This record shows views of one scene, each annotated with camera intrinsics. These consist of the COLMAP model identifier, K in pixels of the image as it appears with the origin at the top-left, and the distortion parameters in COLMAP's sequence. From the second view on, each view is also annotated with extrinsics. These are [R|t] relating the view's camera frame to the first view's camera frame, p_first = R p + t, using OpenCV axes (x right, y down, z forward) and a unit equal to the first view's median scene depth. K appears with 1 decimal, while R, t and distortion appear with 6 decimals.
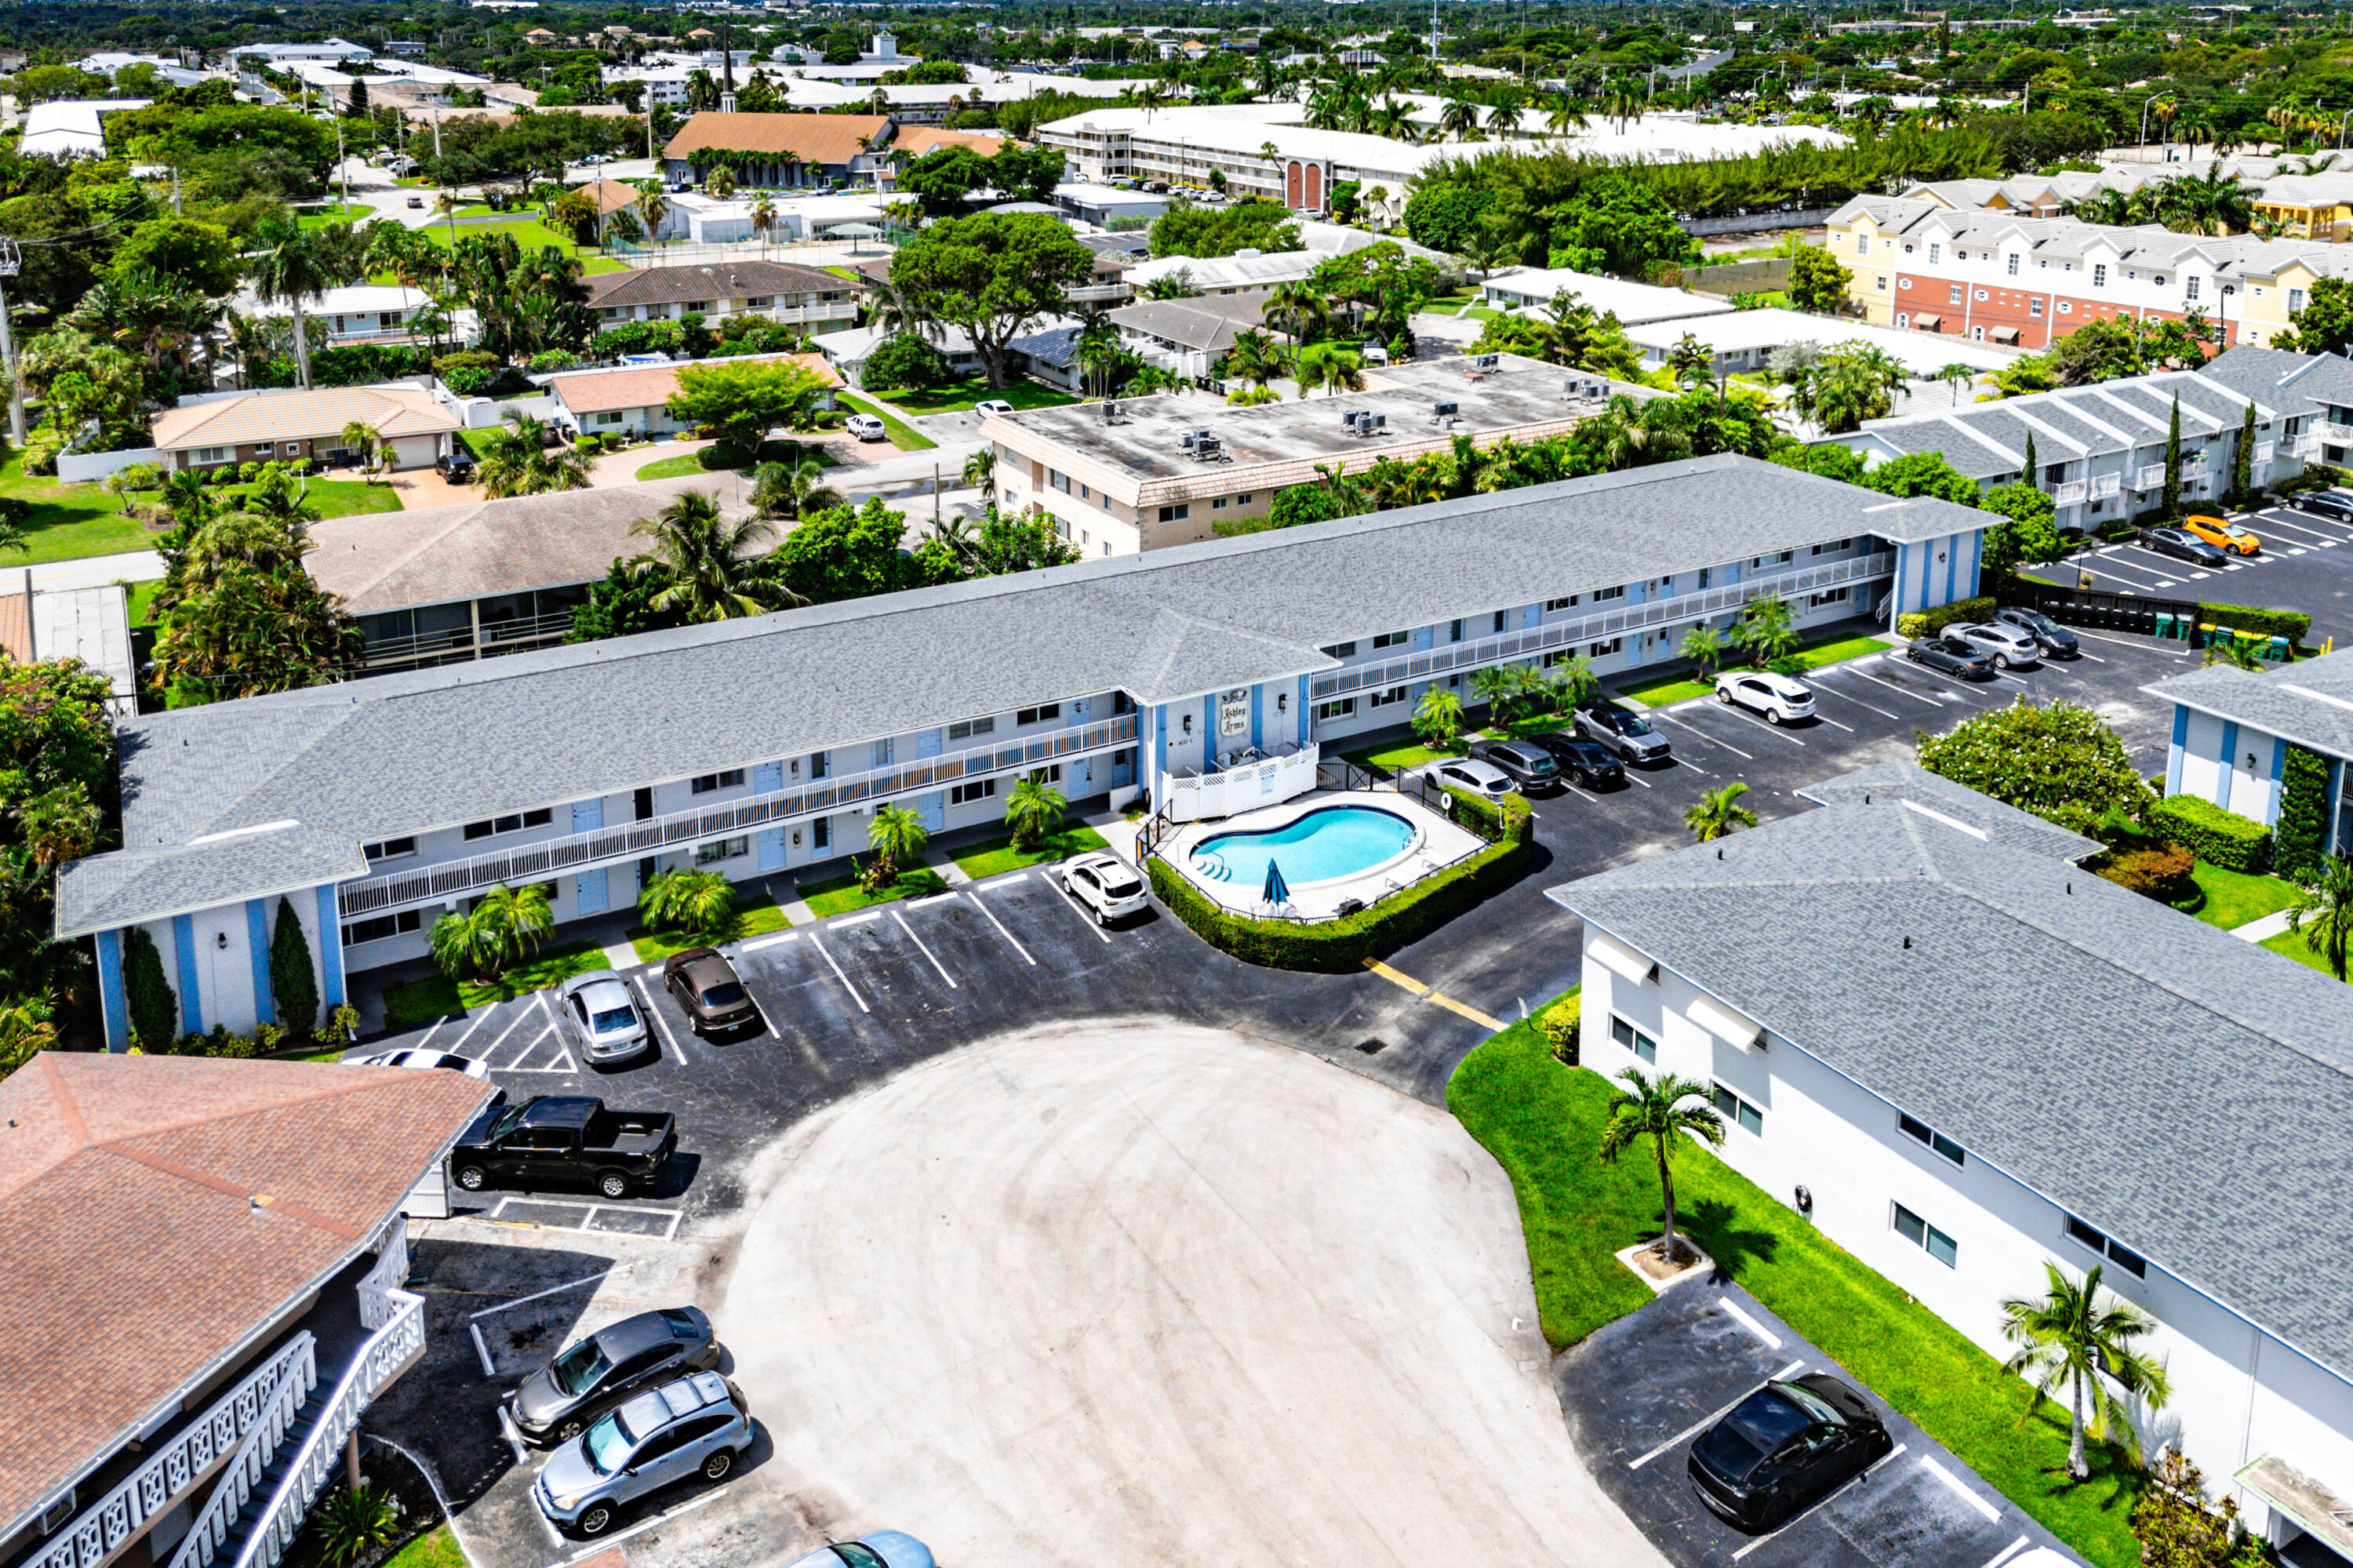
lens RADIAL K [[1739.6, 0, 1177.2], [0, 1739.6, 727.2], [0, 0, 1]] dist [0.054850, -0.035685]
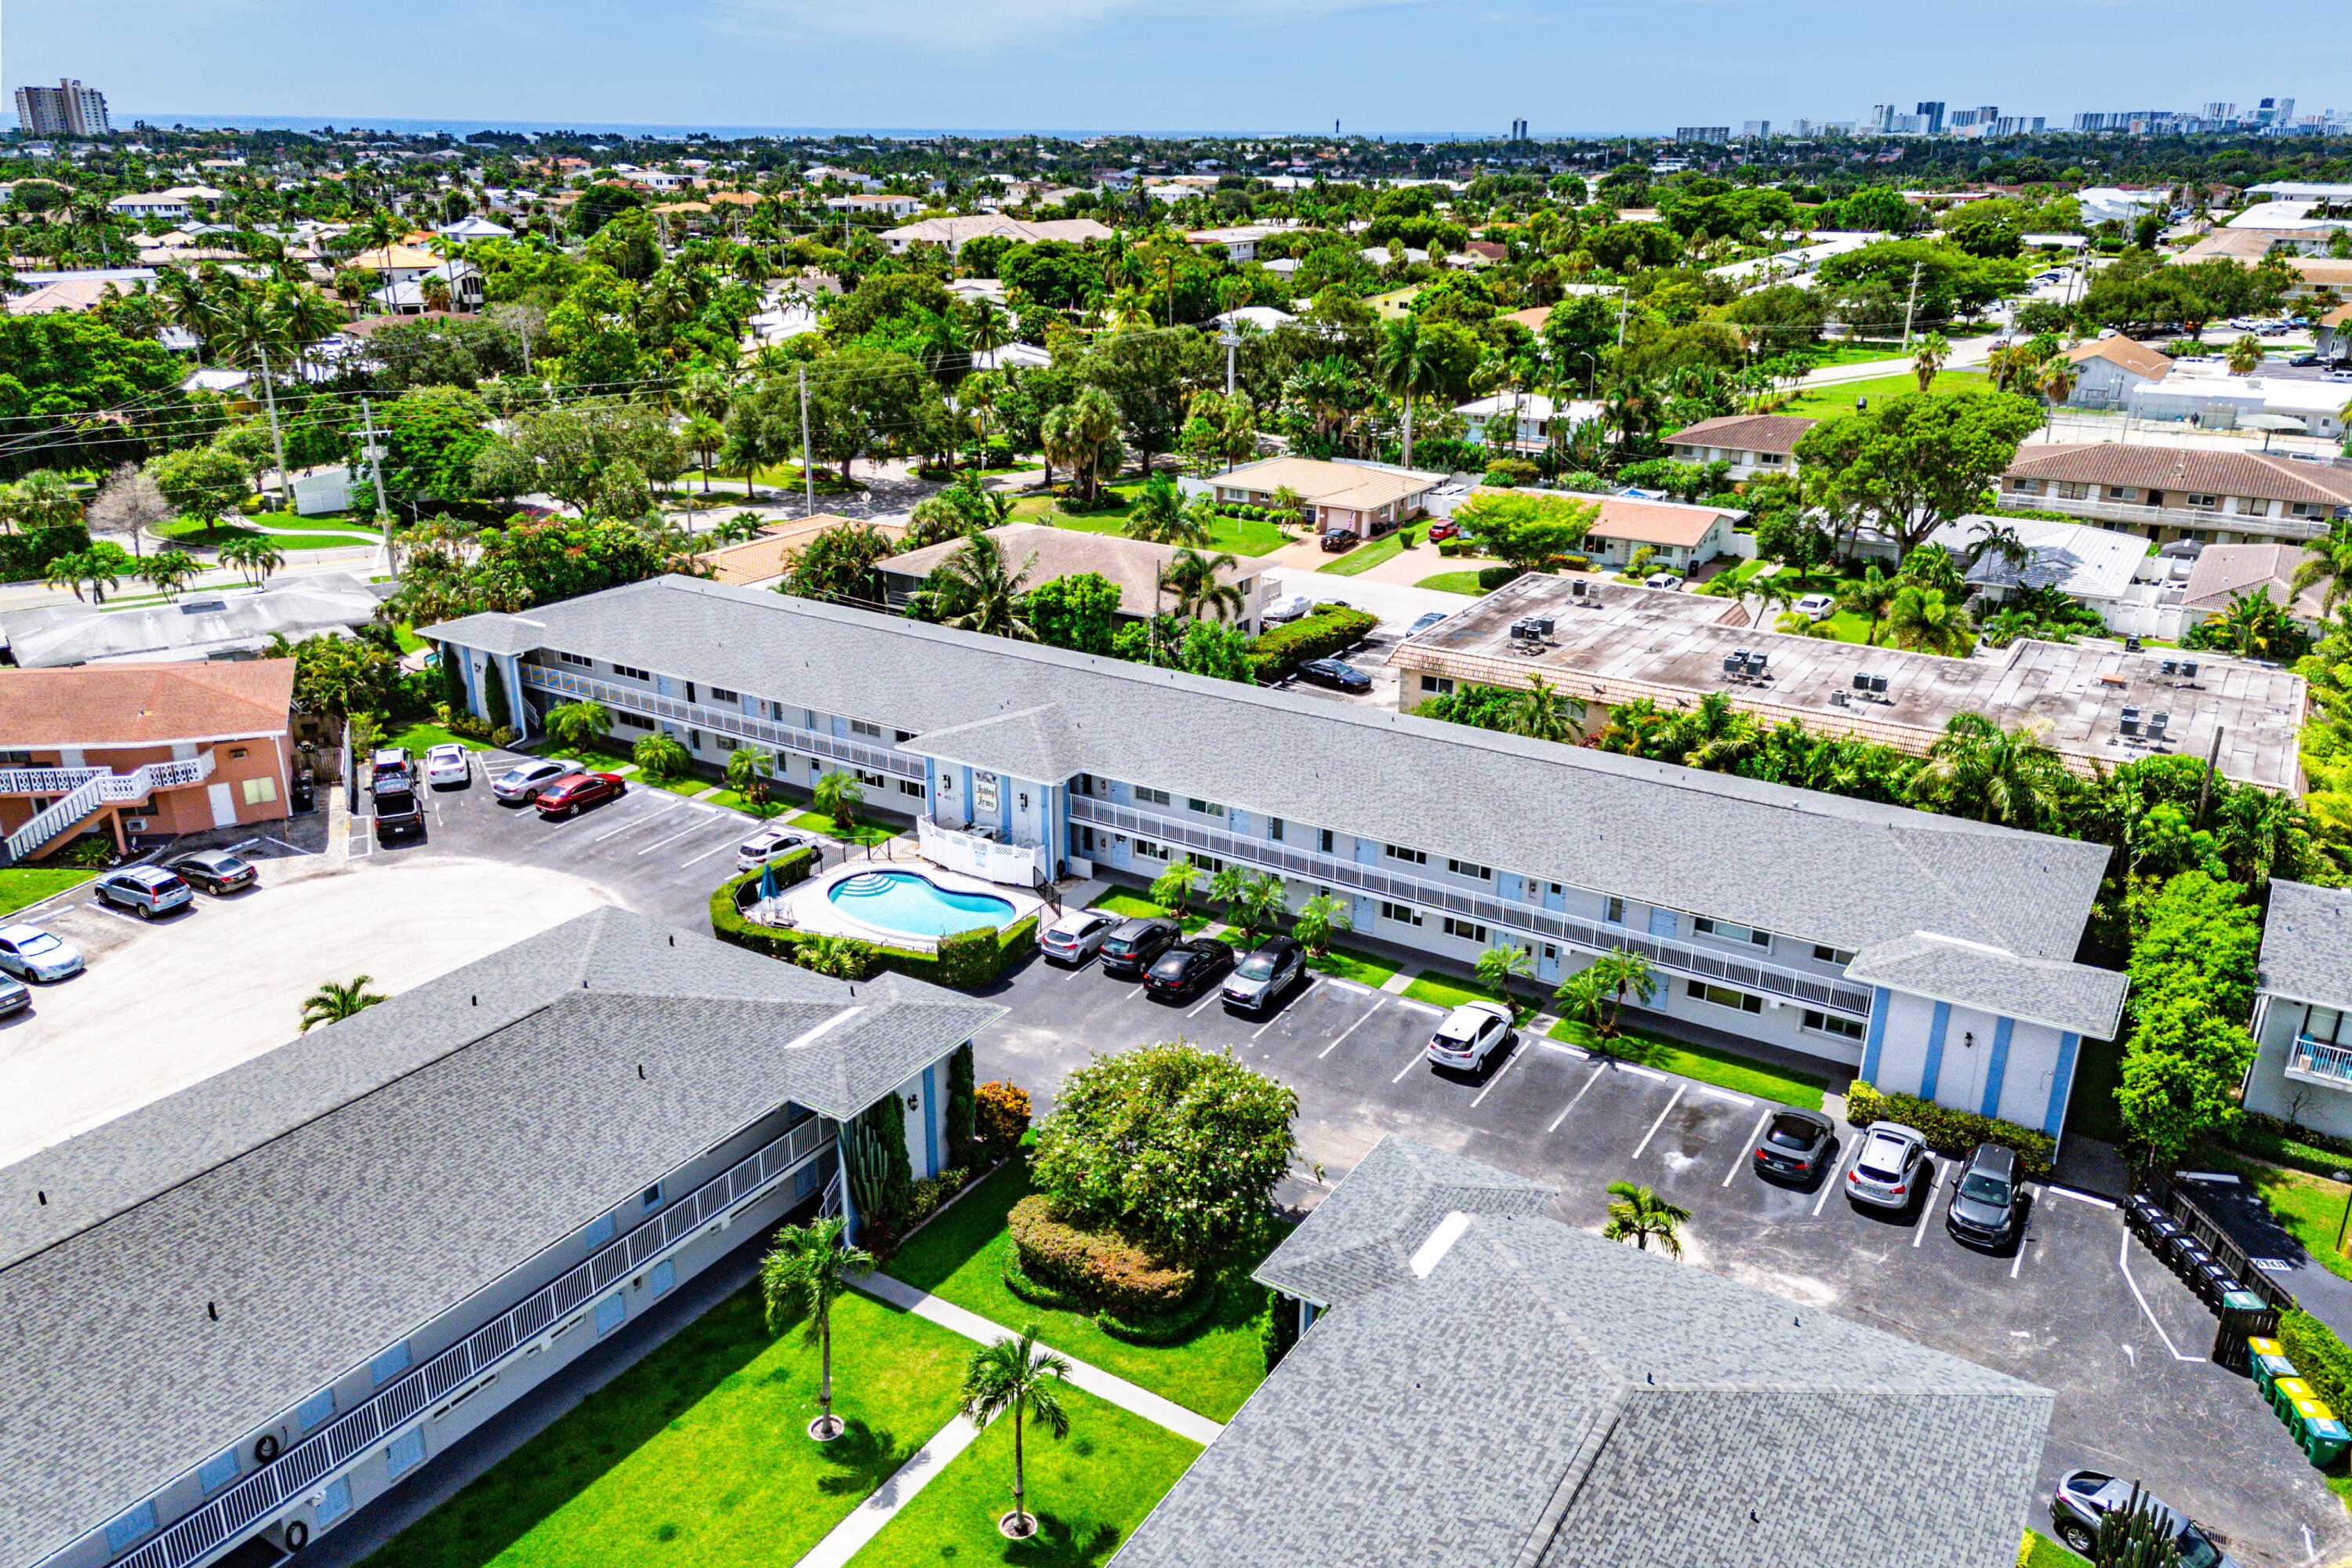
lens RADIAL K [[1738.8, 0, 1174.0], [0, 1738.8, 777.3], [0, 0, 1]] dist [0.054850, -0.035685]
pose [[0.464673, 0.310193, -0.829373, 1.034050], [-0.349827, 0.924749, 0.149867, -0.230975], [0.813450, 0.220498, 0.538220, 0.462904]]
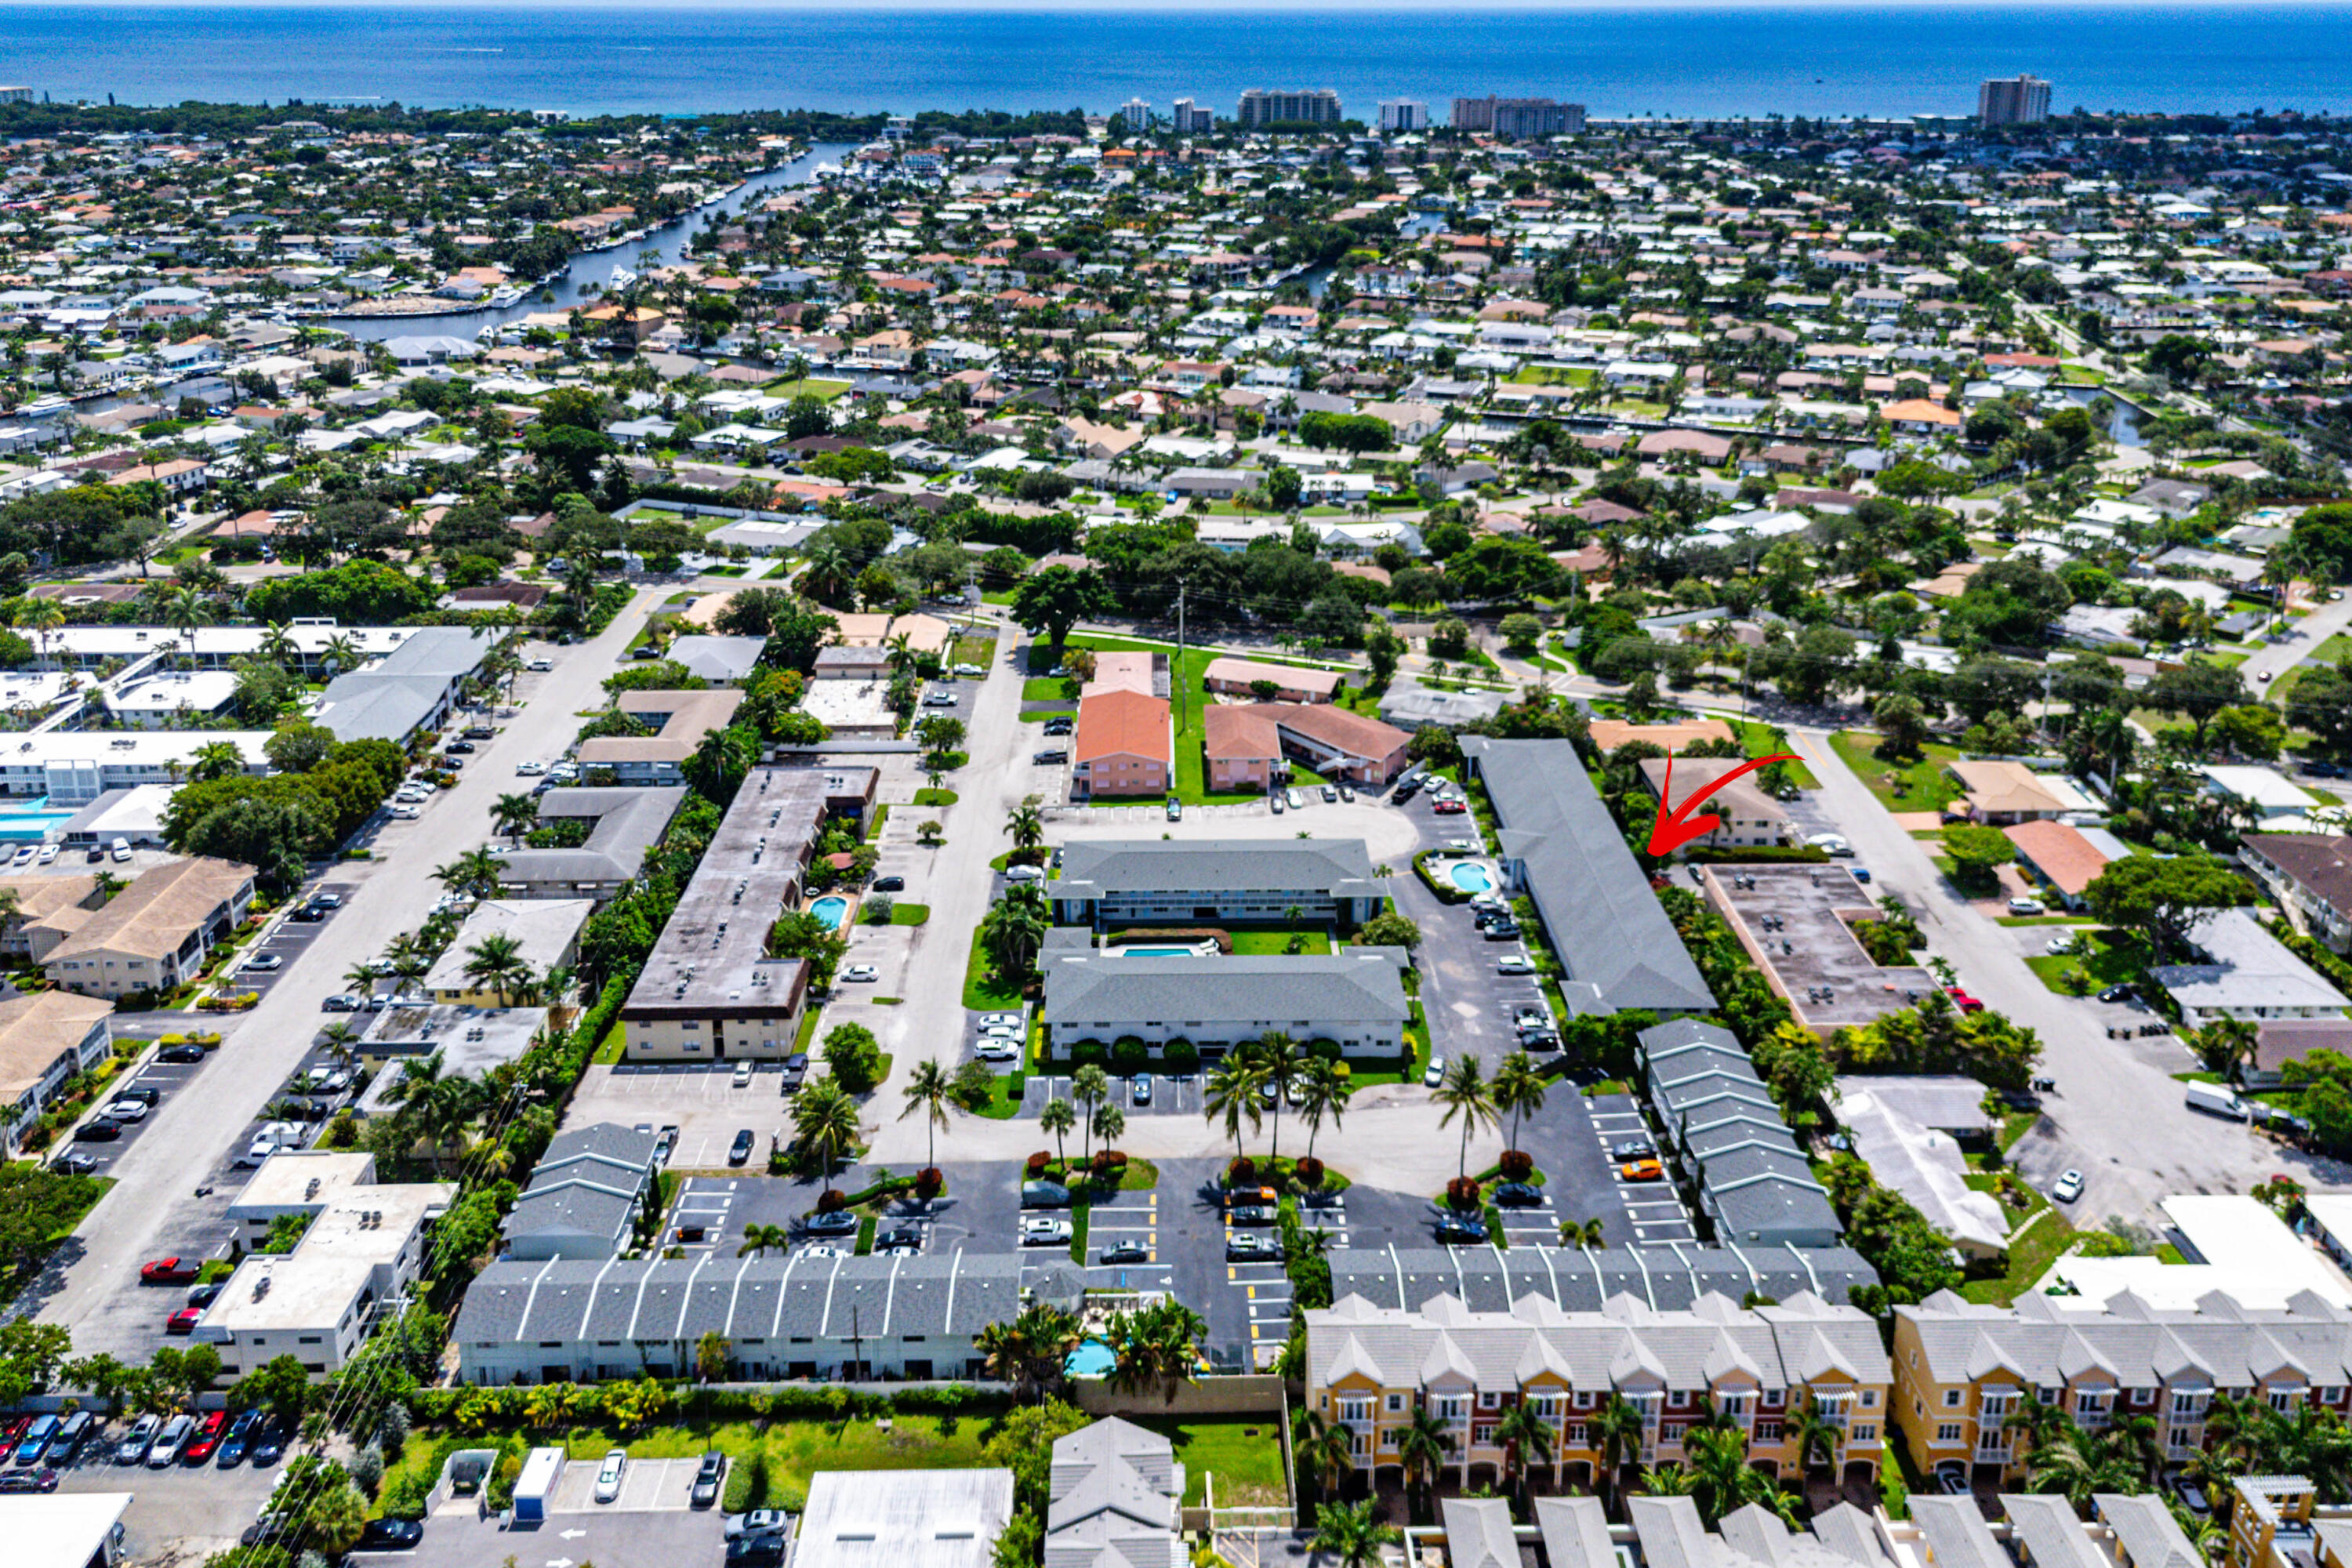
lens RADIAL K [[1738.8, 0, 1186.9], [0, 1738.8, 789.3], [0, 0, 1]] dist [0.054850, -0.035685]
pose [[-0.483795, 0.356076, -0.799470, 3.129801], [-0.343522, 0.762918, 0.547676, -1.819092], [0.804944, 0.539598, -0.246776, 1.255368]]
